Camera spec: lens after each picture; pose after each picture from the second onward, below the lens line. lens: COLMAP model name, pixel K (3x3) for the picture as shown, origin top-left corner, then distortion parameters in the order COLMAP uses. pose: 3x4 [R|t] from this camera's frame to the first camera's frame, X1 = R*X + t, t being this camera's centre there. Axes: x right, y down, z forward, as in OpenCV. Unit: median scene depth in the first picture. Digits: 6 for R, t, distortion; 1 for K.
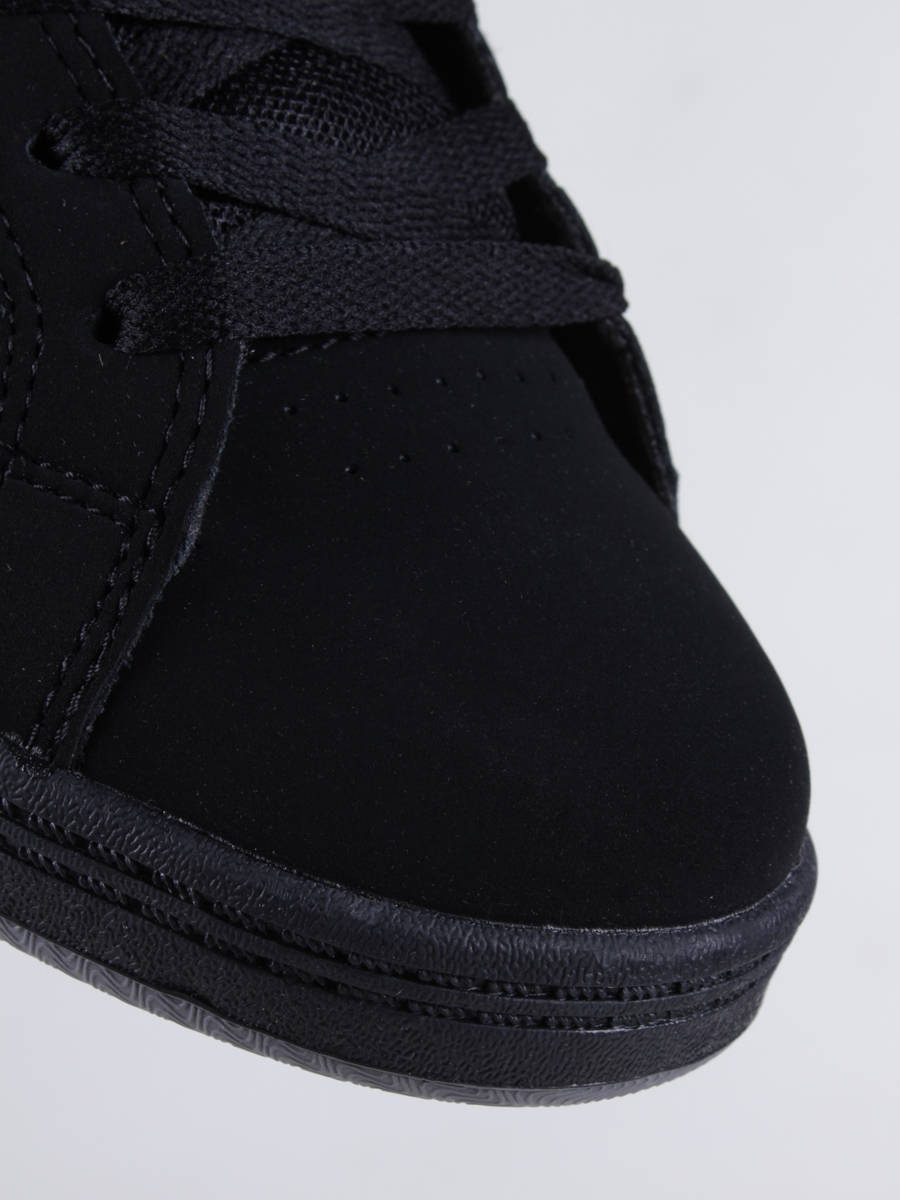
lens RADIAL K [[3158.6, 0, 450.0], [0, 3158.6, 600.0], [0, 0, 1]] dist [0.064675, 0.698249]
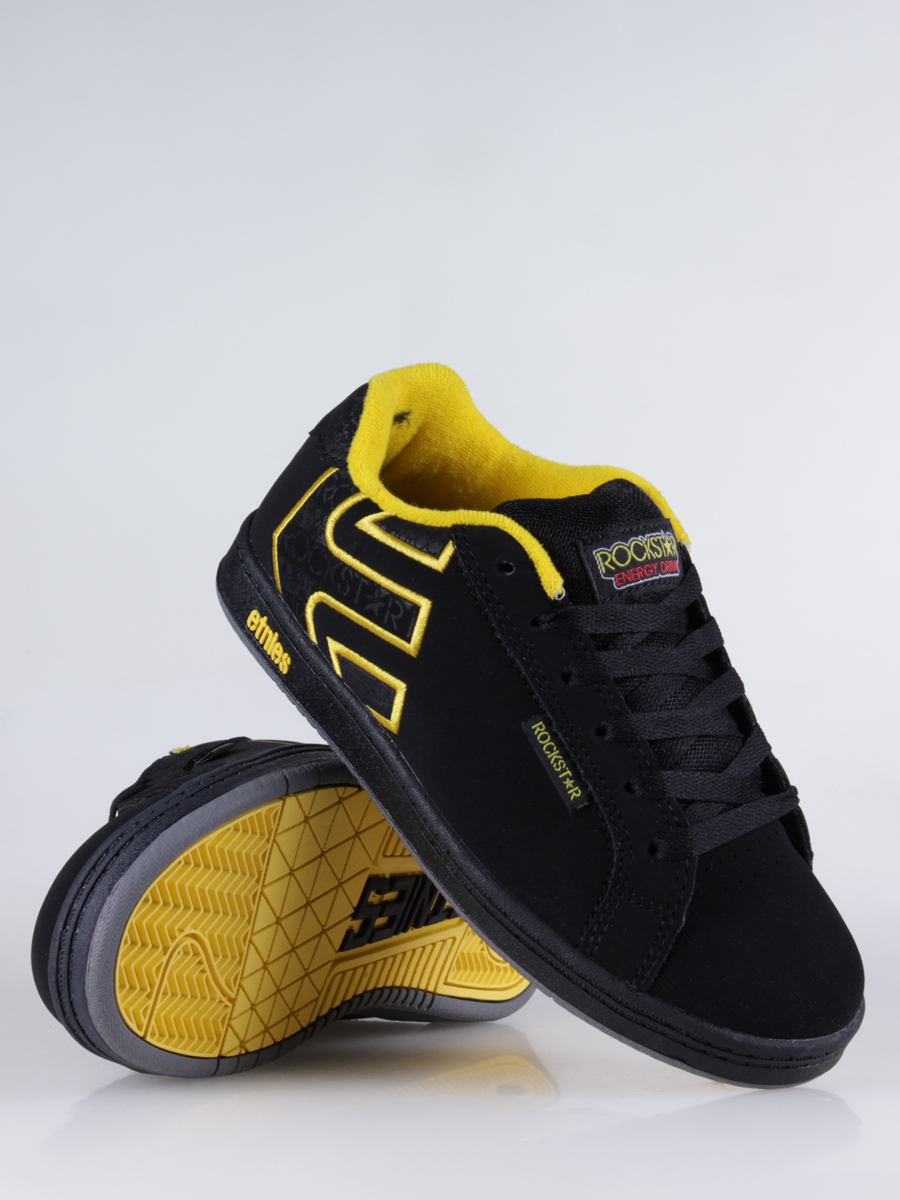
lens RADIAL K [[3158.6, 0, 450.0], [0, 3158.6, 600.0], [0, 0, 1]] dist [0.064675, 0.698249]
pose [[0.997014, 0.001044, 0.077210, -0.557501], [-0.012643, 0.988621, 0.149895, -0.807887], [-0.076175, -0.150424, 0.985683, -2.063823]]
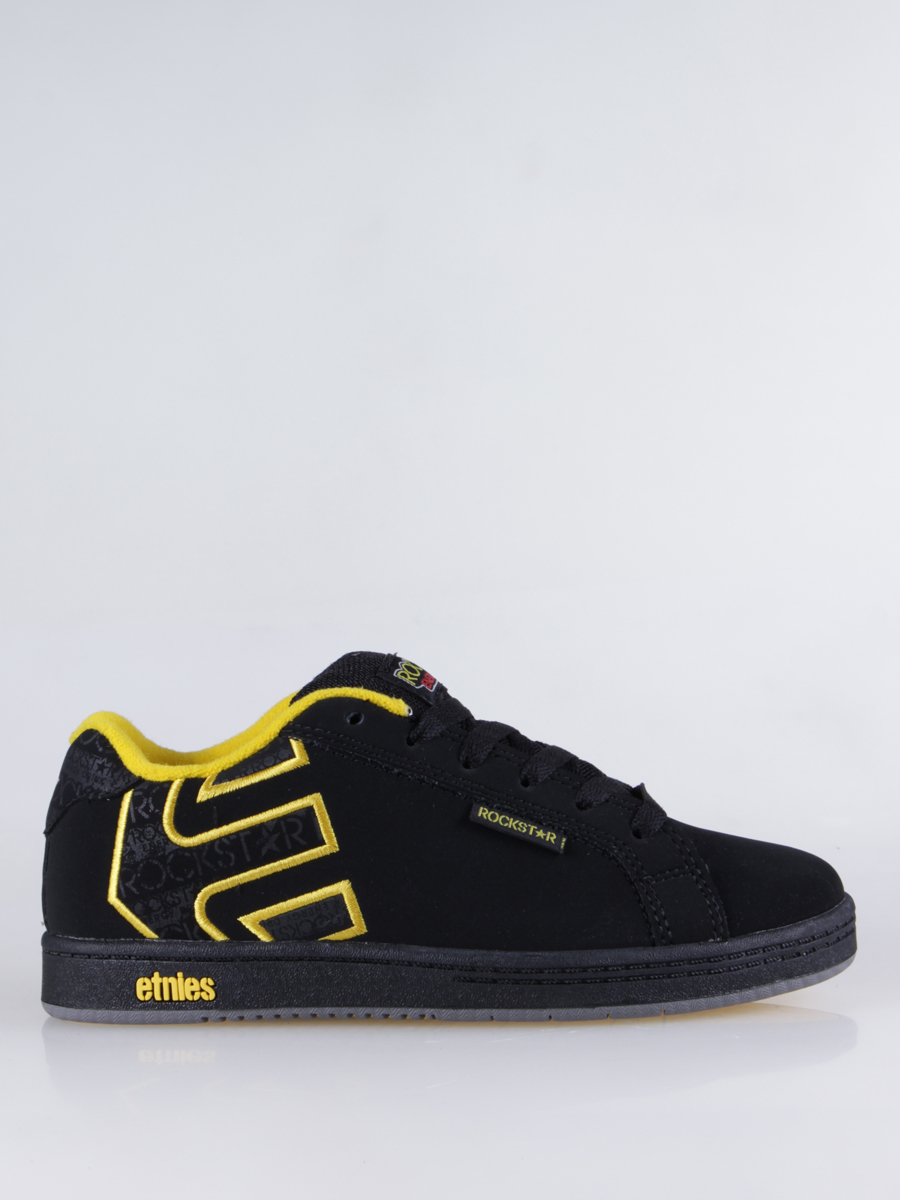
lens RADIAL K [[3158.6, 0, 450.0], [0, 3158.6, 600.0], [0, 0, 1]] dist [0.064675, 0.698249]
pose [[0.616496, -0.430104, 0.659502, -2.312607], [0.601795, 0.797522, -0.042436, -0.260643], [-0.507716, 0.423047, 0.750504, -1.482653]]
